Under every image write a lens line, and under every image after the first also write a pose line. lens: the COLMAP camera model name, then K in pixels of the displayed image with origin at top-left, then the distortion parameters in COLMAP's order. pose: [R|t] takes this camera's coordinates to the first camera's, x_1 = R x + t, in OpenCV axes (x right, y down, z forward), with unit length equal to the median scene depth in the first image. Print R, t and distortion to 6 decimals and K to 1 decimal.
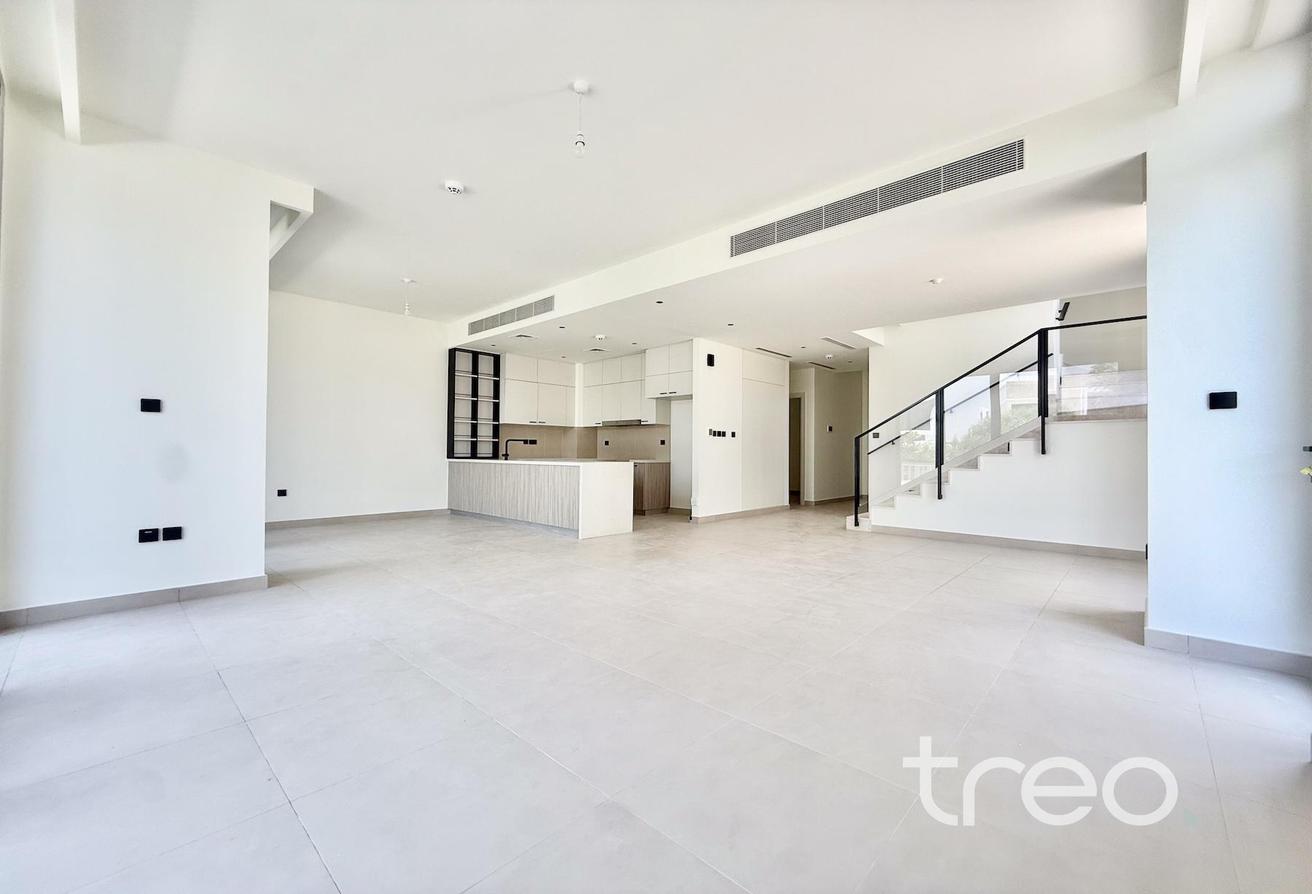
lens RADIAL K [[525.6, 0, 651.4], [0, 525.6, 447.5], [0, 0, 1]] dist [0.001000, 0.000574]
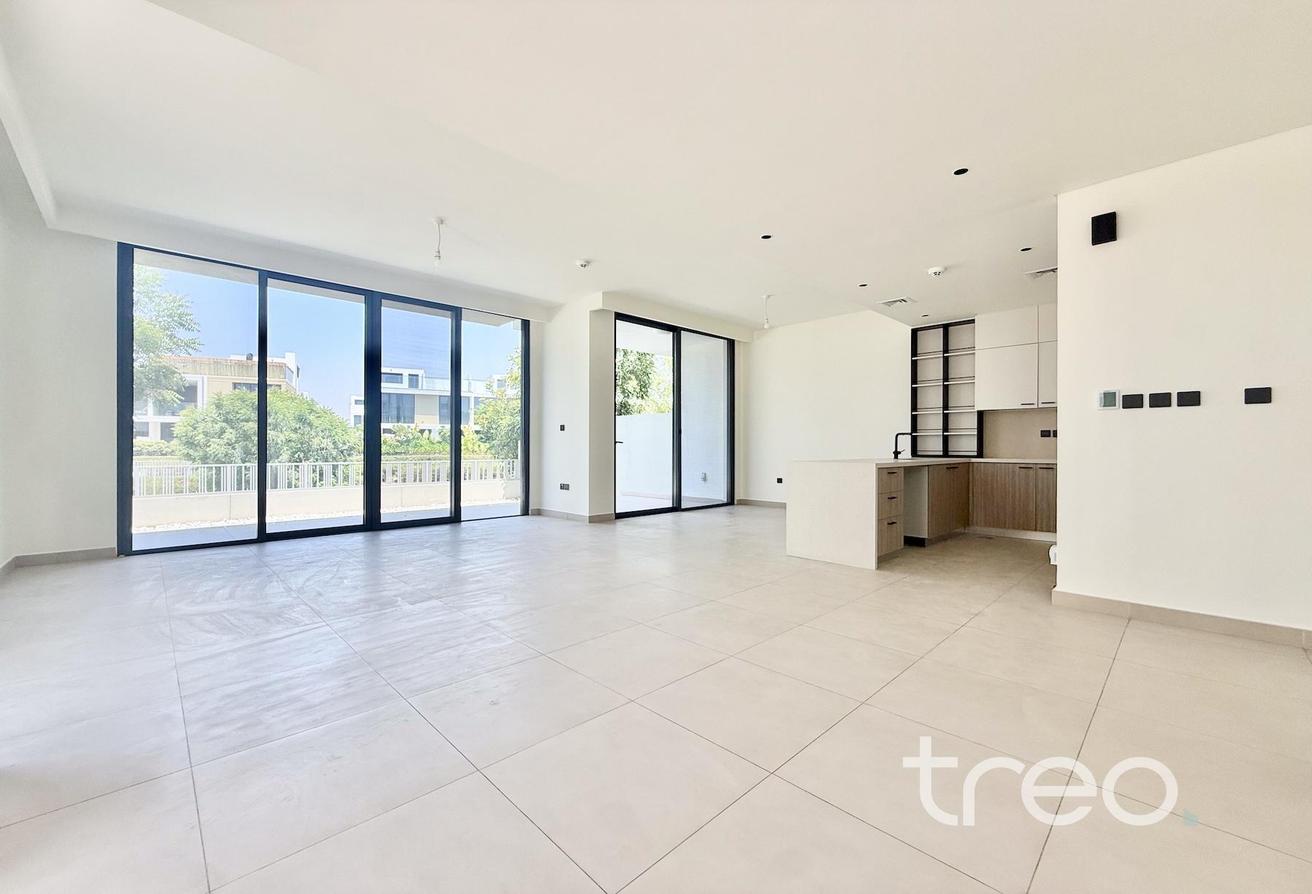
lens RADIAL K [[525.6, 0, 651.6], [0, 525.6, 448.6], [0, 0, 1]] dist [0.001000, 0.000574]
pose [[-0.043848, -0.004633, -0.999027, 0.501734], [0.006849, 0.999964, -0.004938, 0.008646], [0.999015, -0.007059, -0.043815, 0.600484]]
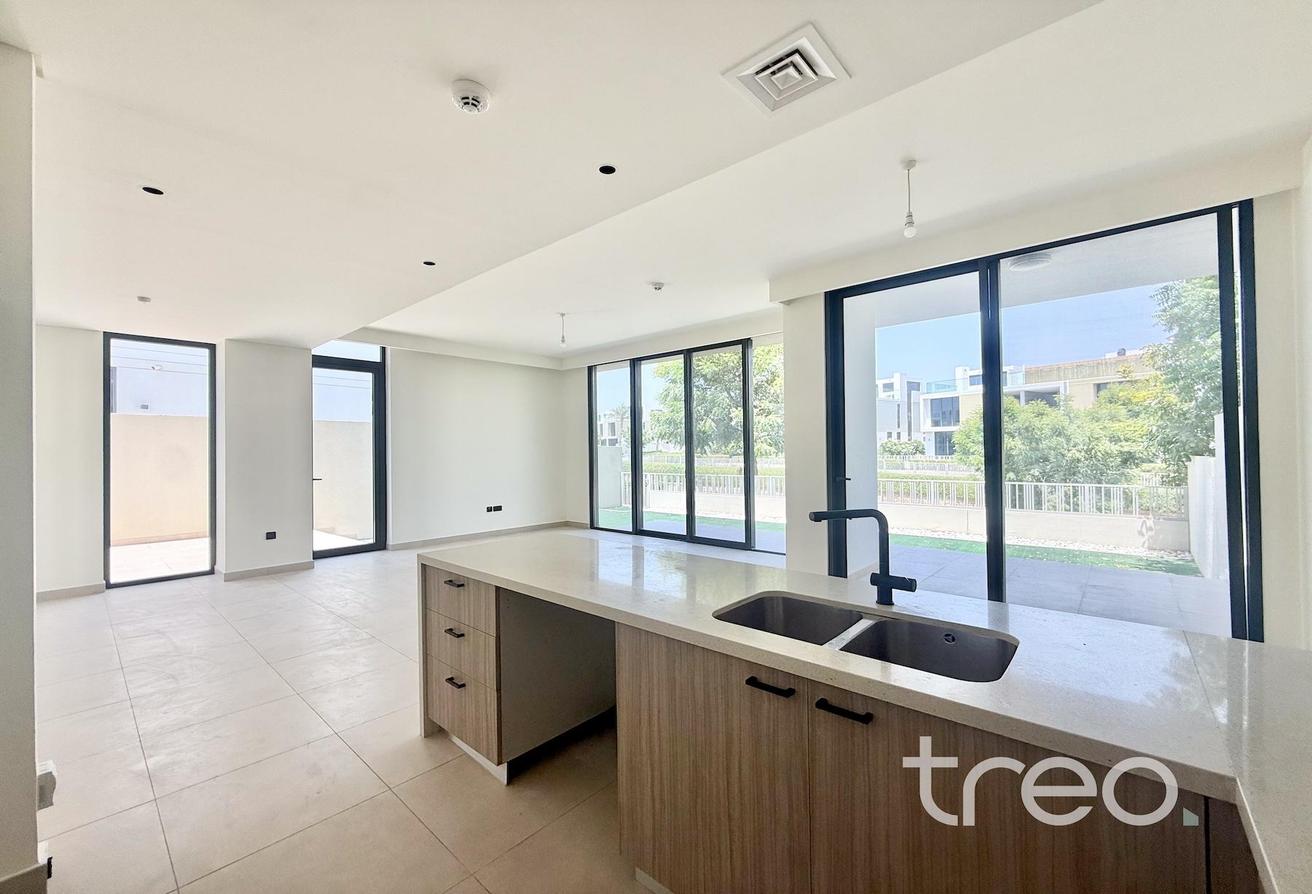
lens RADIAL K [[525.6, 0, 650.8], [0, 525.6, 446.3], [0, 0, 1]] dist [0.001000, 0.000574]
pose [[-0.999733, 0.003047, -0.022913, -0.157542], [0.003411, 0.999869, -0.015840, -0.035592], [0.022861, -0.015914, -0.999612, 1.109933]]
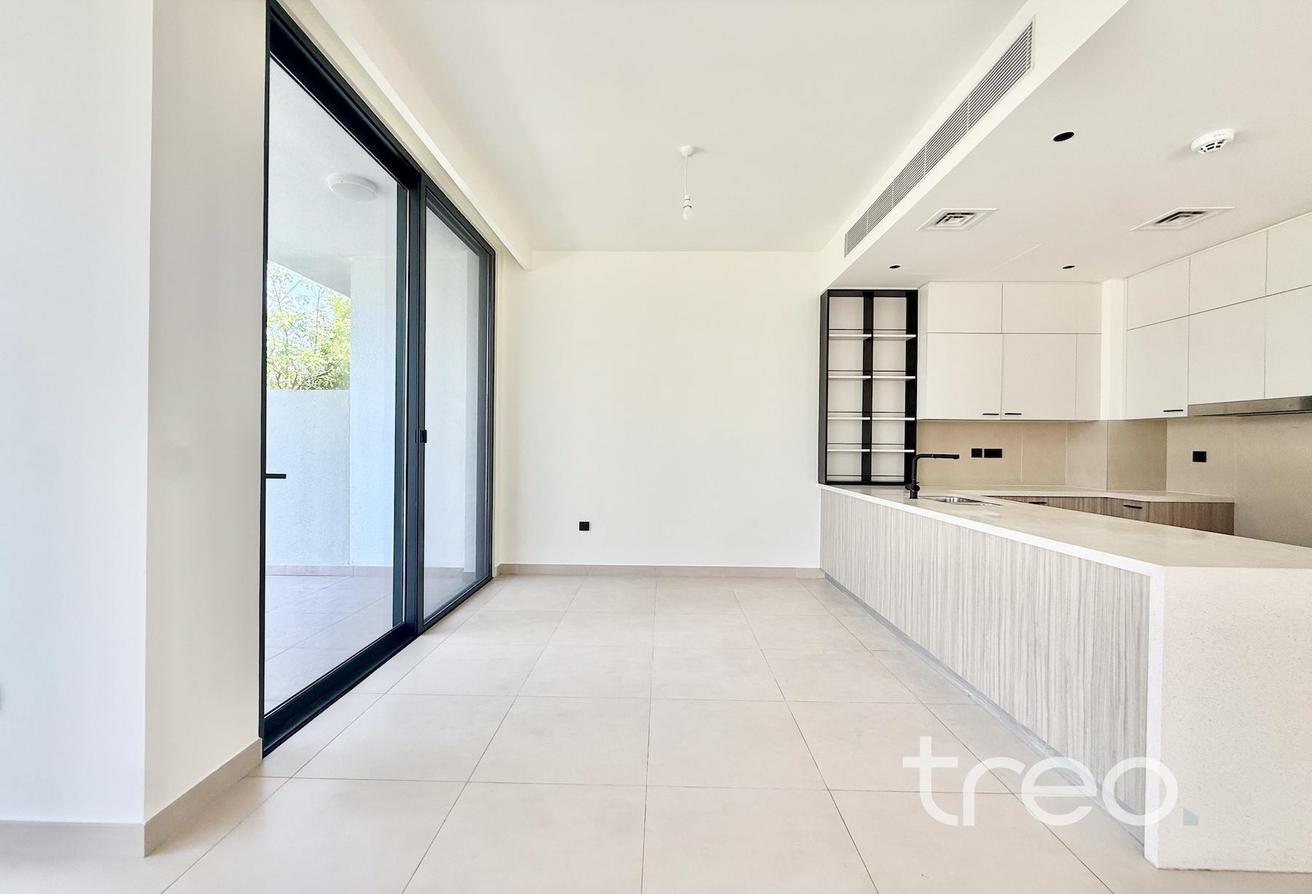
lens RADIAL K [[525.6, 0, 652.6], [0, 525.6, 446.2], [0, 0, 1]] dist [0.001000, 0.000574]
pose [[0.672985, 0.001464, -0.739654, -0.079898], [0.001369, 0.999994, 0.003225, -0.022301], [0.739655, -0.003183, 0.672979, 0.469963]]
